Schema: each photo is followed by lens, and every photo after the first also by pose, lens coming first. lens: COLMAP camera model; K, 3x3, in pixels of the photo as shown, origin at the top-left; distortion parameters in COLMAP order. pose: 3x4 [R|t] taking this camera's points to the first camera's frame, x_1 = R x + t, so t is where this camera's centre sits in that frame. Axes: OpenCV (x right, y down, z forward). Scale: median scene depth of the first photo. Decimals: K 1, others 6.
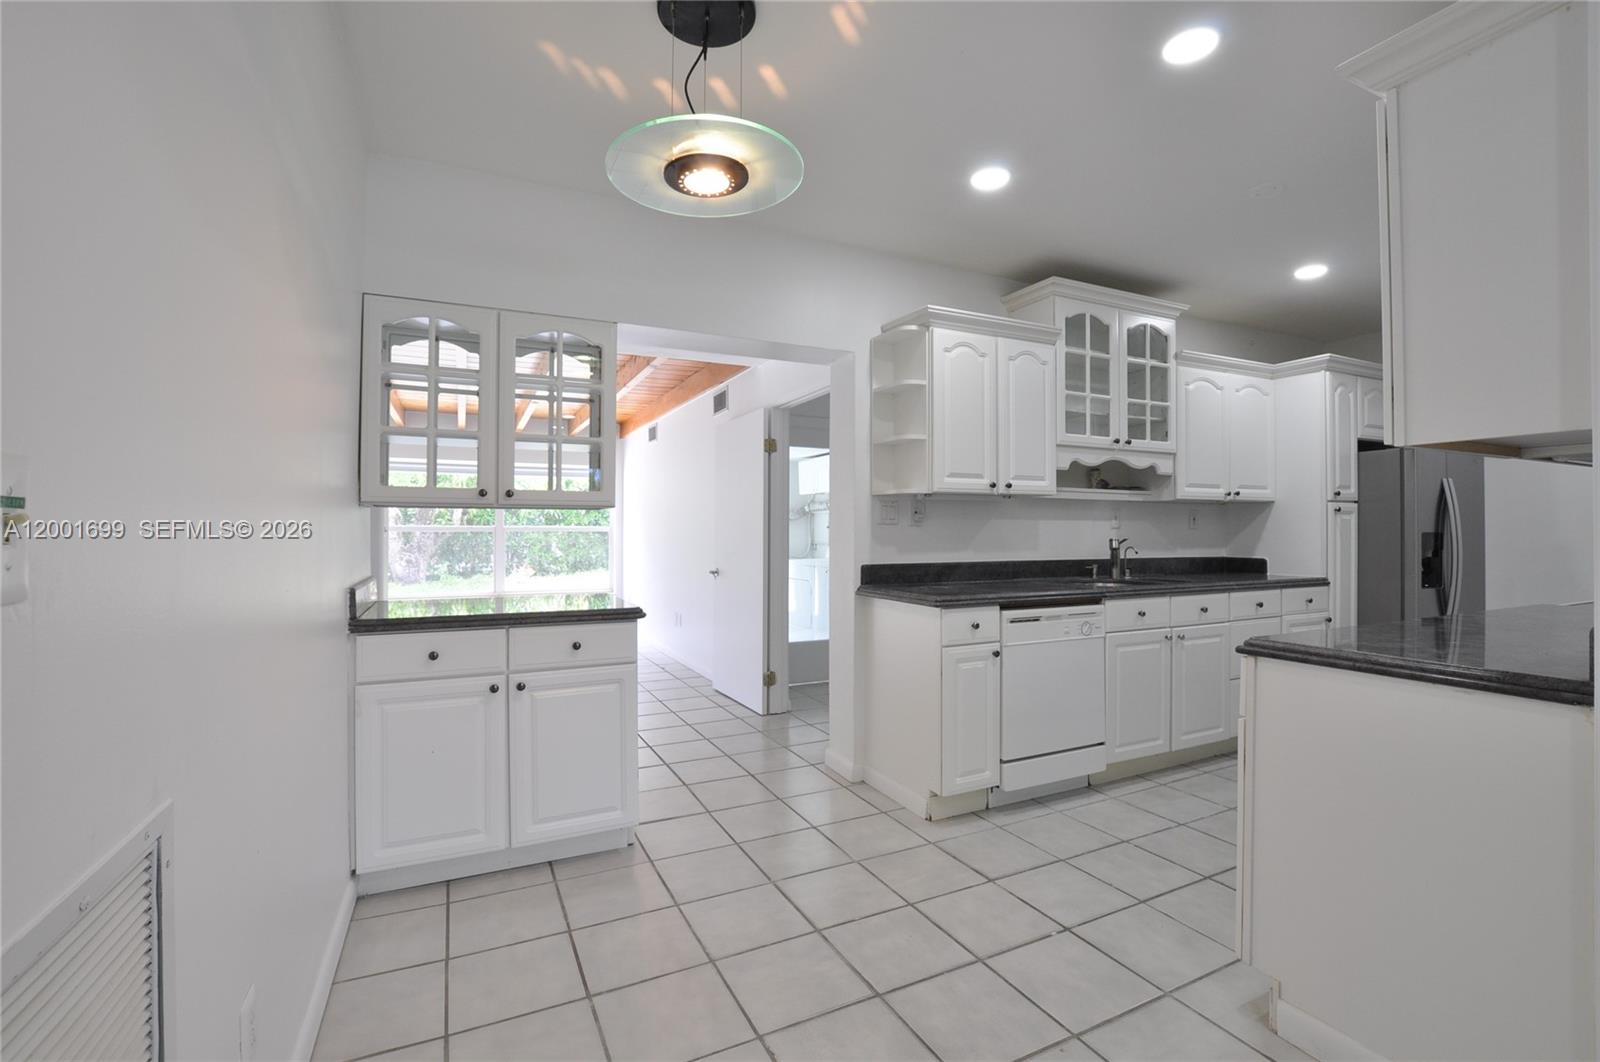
lens RADIAL K [[693.7, 0, 794.3], [0, 693.7, 527.5], [0, 0, 1]] dist [-0.025621, 0.002571]
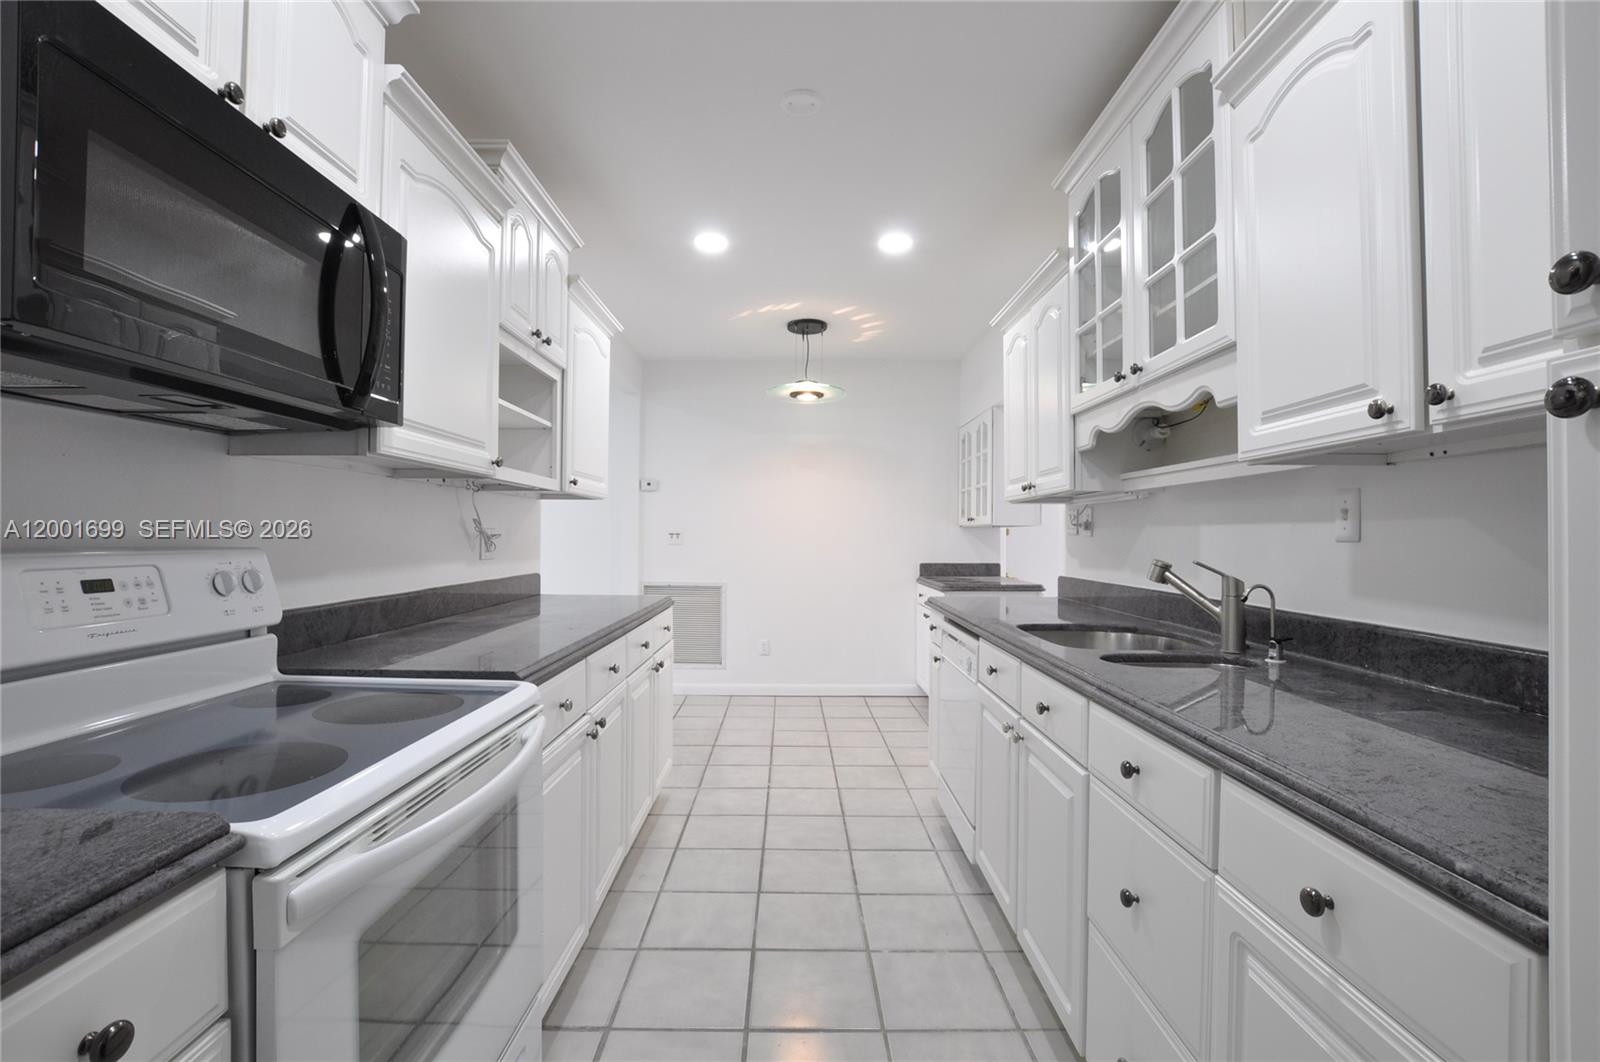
lens RADIAL K [[693.7, 0, 795.4], [0, 693.7, 530.4], [0, 0, 1]] dist [-0.025621, 0.002571]
pose [[-0.424461, -0.005513, -0.905430, 1.013103], [0.005140, 0.999951, -0.008498, -0.003485], [0.905432, -0.008261, -0.424412, 0.959301]]
